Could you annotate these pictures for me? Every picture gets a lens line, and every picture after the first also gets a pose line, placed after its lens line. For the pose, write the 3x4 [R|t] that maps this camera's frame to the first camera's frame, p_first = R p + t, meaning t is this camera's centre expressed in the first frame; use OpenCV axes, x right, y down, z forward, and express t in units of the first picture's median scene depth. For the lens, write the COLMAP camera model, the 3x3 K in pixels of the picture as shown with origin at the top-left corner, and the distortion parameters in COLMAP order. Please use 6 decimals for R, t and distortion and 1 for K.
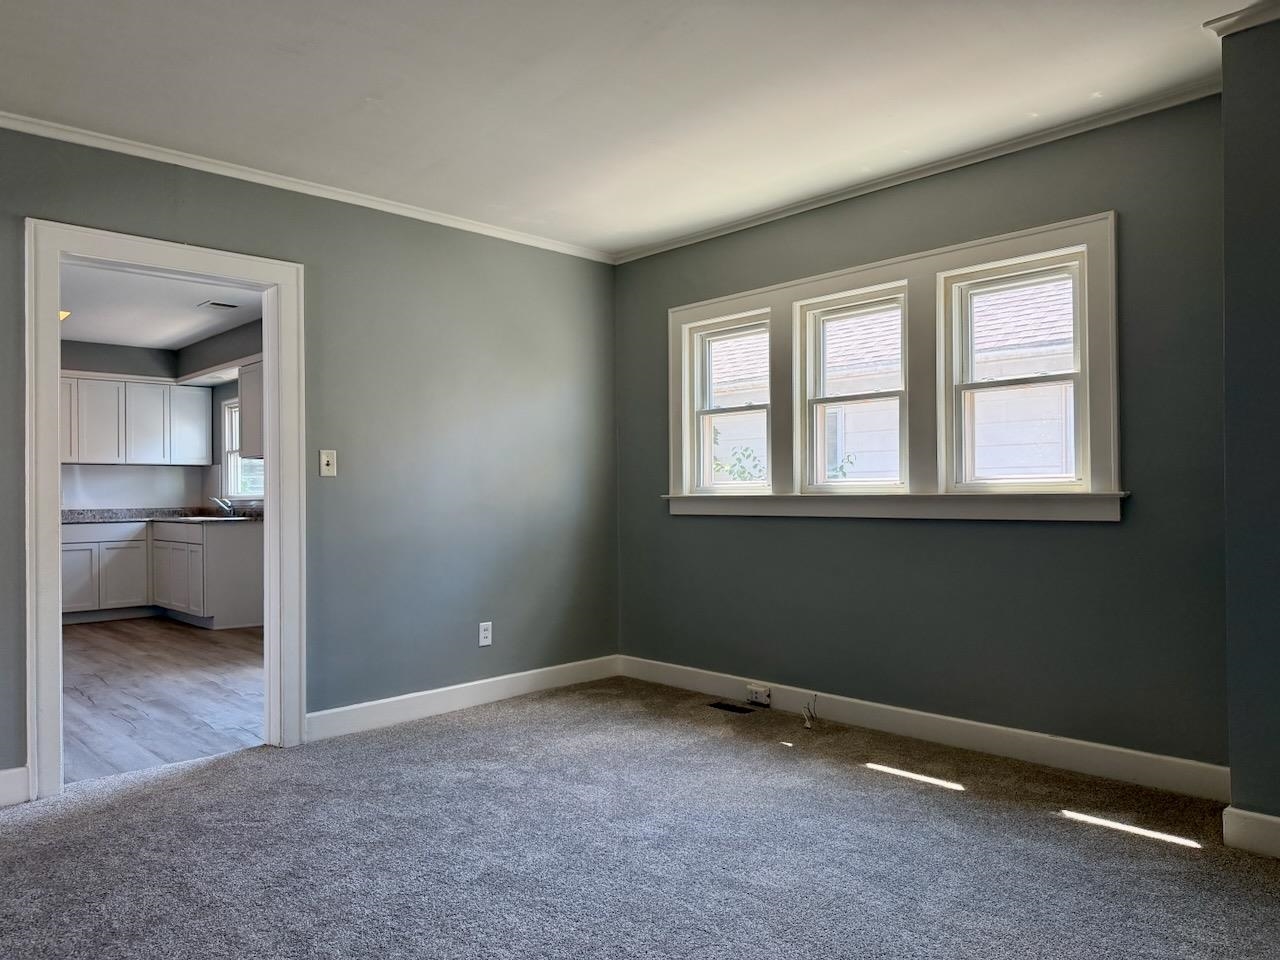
lens RADIAL K [[914.3, 0, 596.8], [0, 914.3, 494.0], [0, 0, 1]] dist [0.011273, -0.010071]
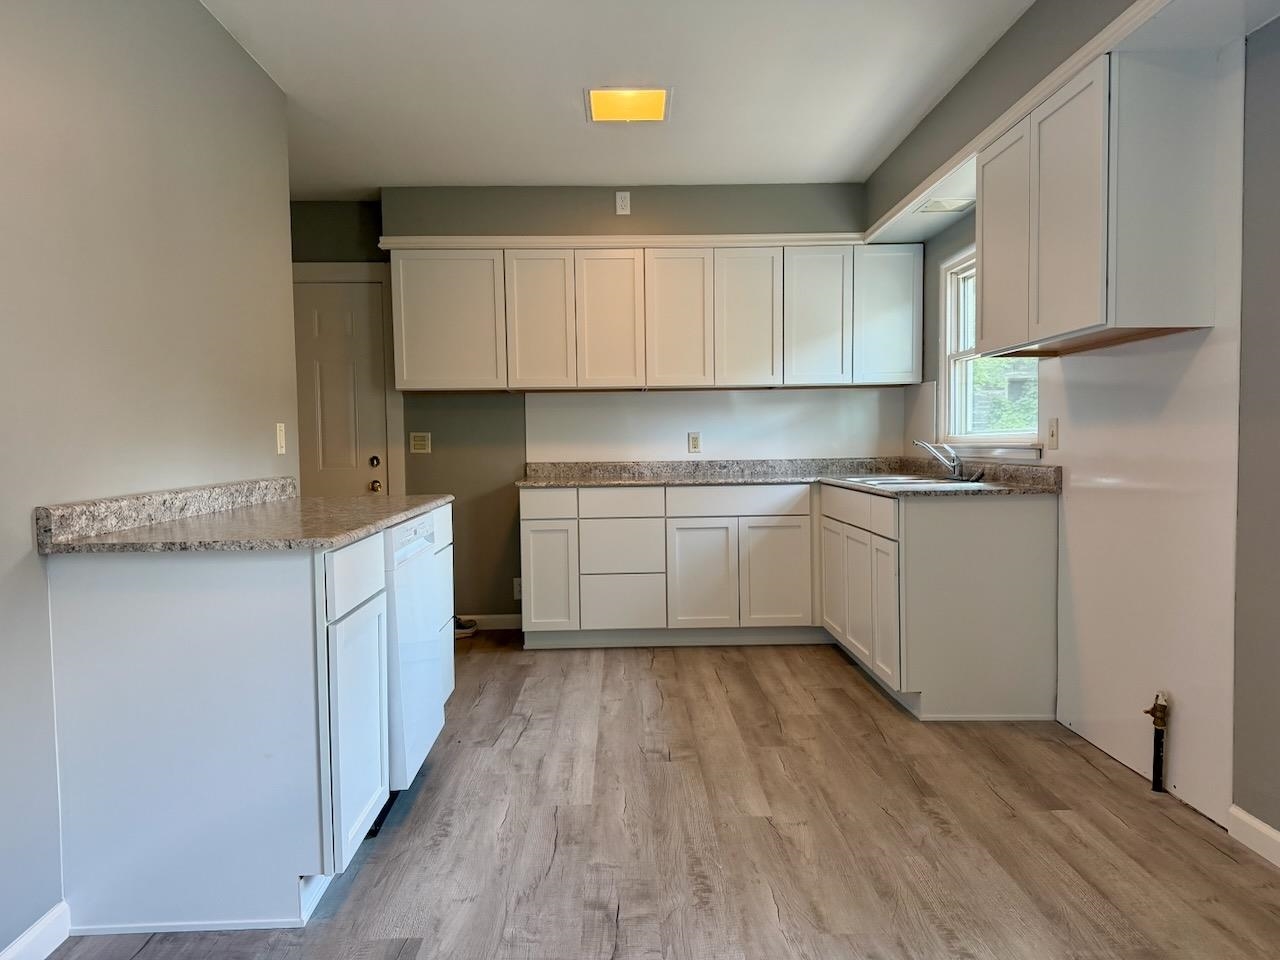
lens RADIAL K [[914.3, 0, 638.4], [0, 914.3, 484.3], [0, 0, 1]] dist [0.011273, -0.010071]
pose [[0.762594, 0.030348, -0.646165, -0.197213], [0.003868, 0.998667, 0.051469, 0.000550], [0.646866, -0.041750, 0.761460, 0.479577]]
